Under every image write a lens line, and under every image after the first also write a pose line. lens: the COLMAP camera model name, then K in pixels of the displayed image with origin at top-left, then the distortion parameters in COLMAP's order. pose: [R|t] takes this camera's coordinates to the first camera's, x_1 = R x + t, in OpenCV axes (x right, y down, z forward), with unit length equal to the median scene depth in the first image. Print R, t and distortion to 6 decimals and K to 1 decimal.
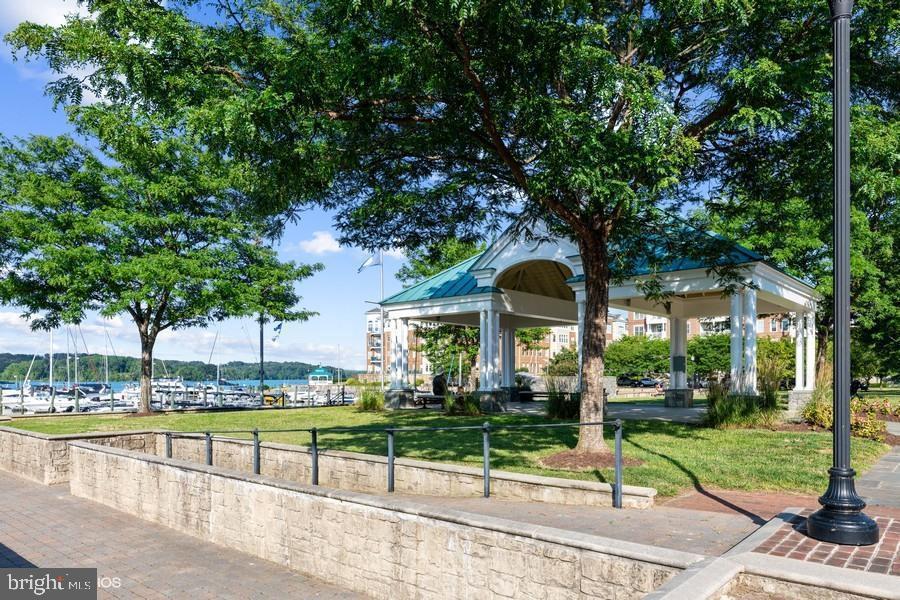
lens RADIAL K [[604.5, 0, 450.0], [0, 604.5, 300.0], [0, 0, 1]] dist [0.000212, -0.000057]
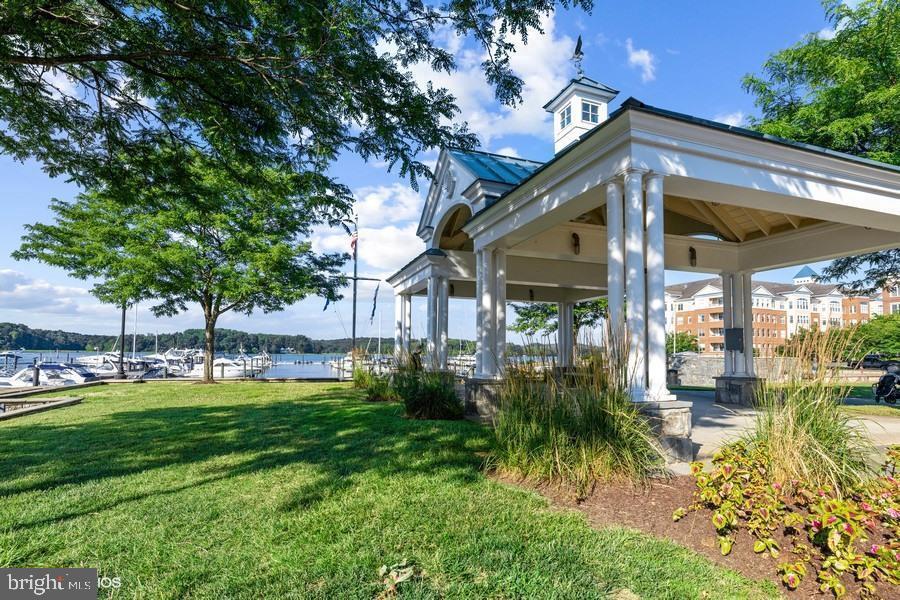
lens RADIAL K [[442.5, 0, 450.0], [0, 442.5, 300.0], [0, 0, 1]] dist [0.032340, 0.000052]
pose [[0.874711, -0.038485, -0.483115, 0.356915], [0.044028, 0.999030, 0.000132, 0.047144], [0.482642, -0.021386, 0.875557, 0.416894]]
